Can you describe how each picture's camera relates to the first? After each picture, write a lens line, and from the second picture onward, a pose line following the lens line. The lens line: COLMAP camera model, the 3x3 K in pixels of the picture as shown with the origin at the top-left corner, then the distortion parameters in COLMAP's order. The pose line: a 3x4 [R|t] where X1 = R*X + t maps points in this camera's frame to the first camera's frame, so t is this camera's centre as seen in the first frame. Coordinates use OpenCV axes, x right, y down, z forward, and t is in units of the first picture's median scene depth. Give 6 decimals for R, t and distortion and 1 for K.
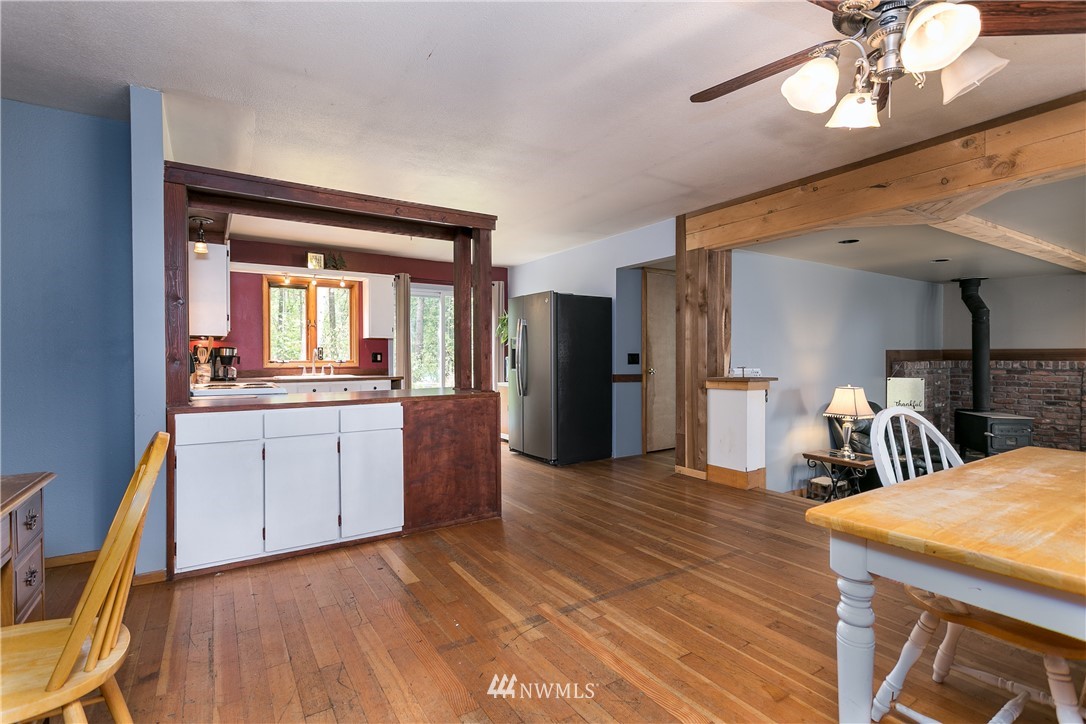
lens RADIAL K [[510.7, 0, 543.0], [0, 510.7, 362.0], [0, 0, 1]] dist [0.000916, 0.001179]
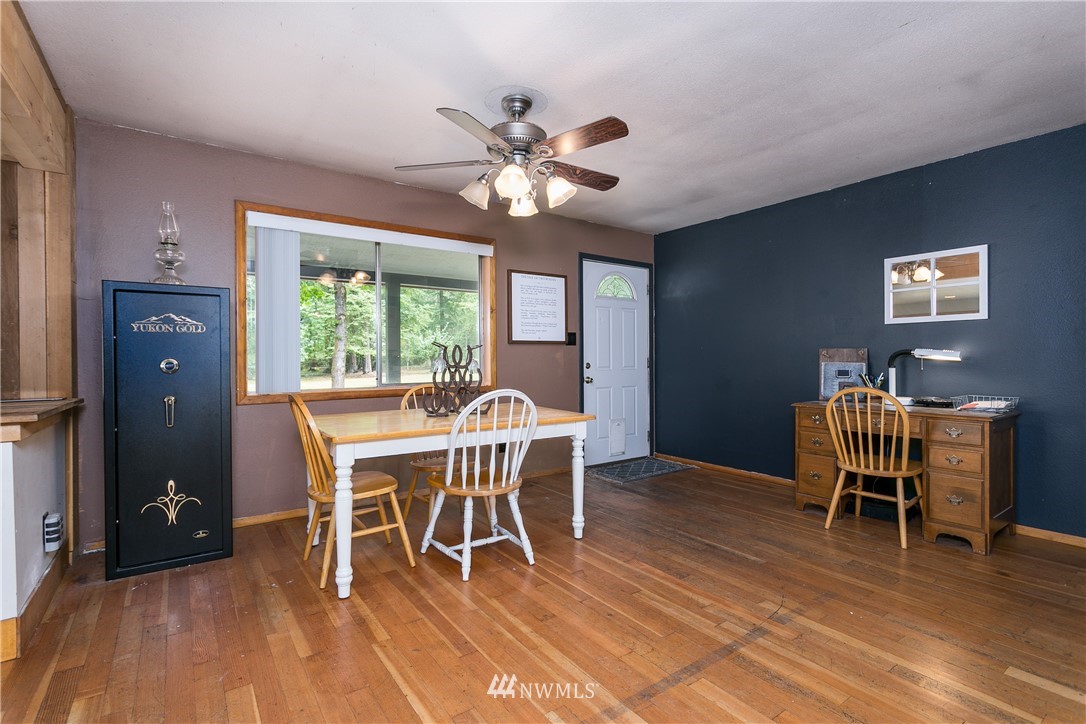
lens RADIAL K [[510.7, 0, 543.0], [0, 510.7, 362.0], [0, 0, 1]] dist [0.000916, 0.001179]
pose [[-0.998996, 0.009300, -0.043830, 0.467857], [0.008714, 0.999870, 0.013535, -0.012104], [0.043951, 0.013140, -0.998947, 1.883268]]
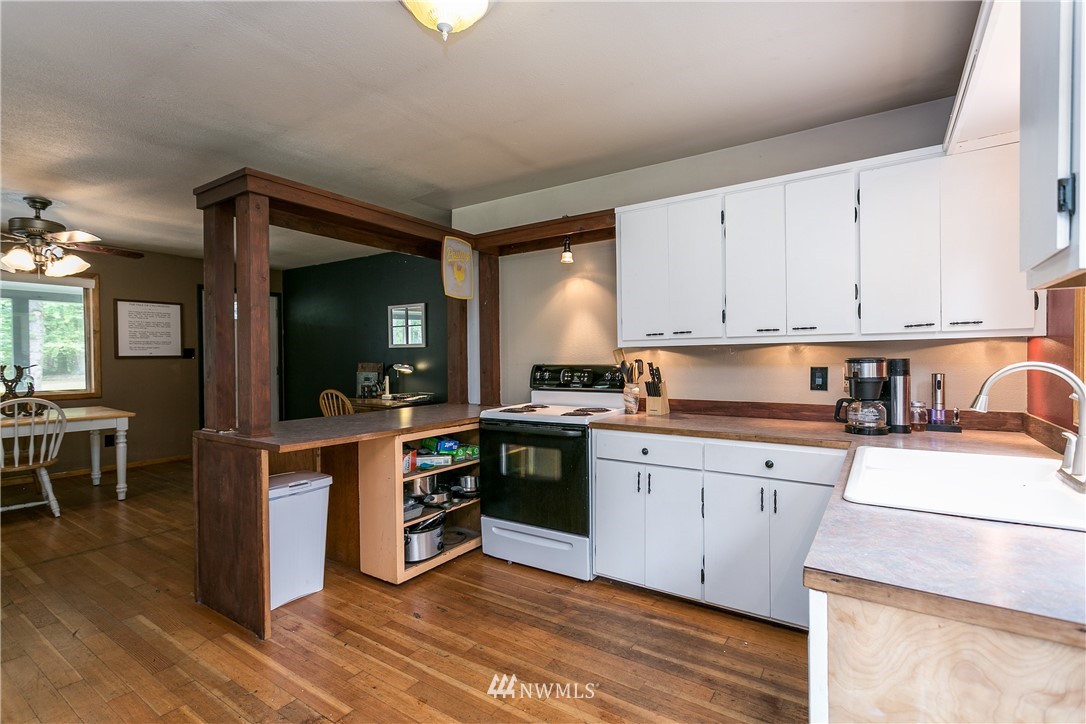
lens RADIAL K [[510.7, 0, 543.0], [0, 510.7, 362.0], [0, 0, 1]] dist [0.000916, 0.001179]
pose [[-0.920656, 0.012998, -0.390158, -0.410902], [0.005363, 0.999772, 0.020652, -0.079698], [0.390337, 0.016921, -0.920516, 2.948725]]
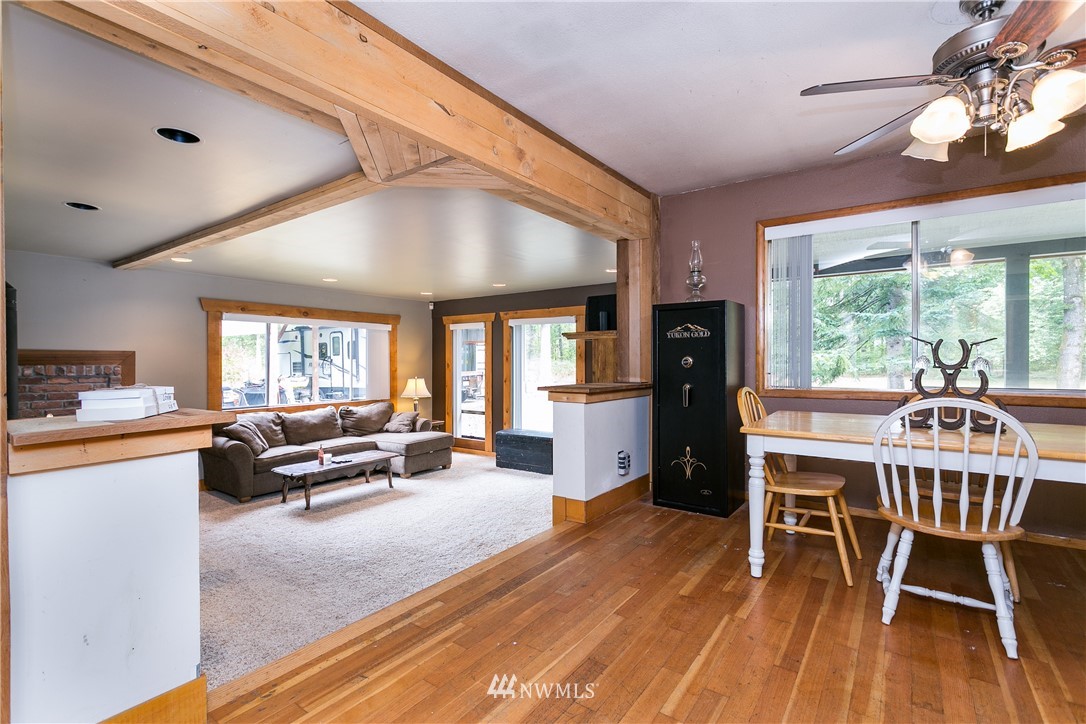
lens RADIAL K [[510.7, 0, 543.0], [0, 510.7, 362.0], [0, 0, 1]] dist [0.000916, 0.001179]
pose [[-0.368938, 0.000888, 0.929454, -0.041547], [0.010351, 0.999941, 0.003153, -0.005544], [-0.929396, 0.010784, -0.368926, 1.684719]]
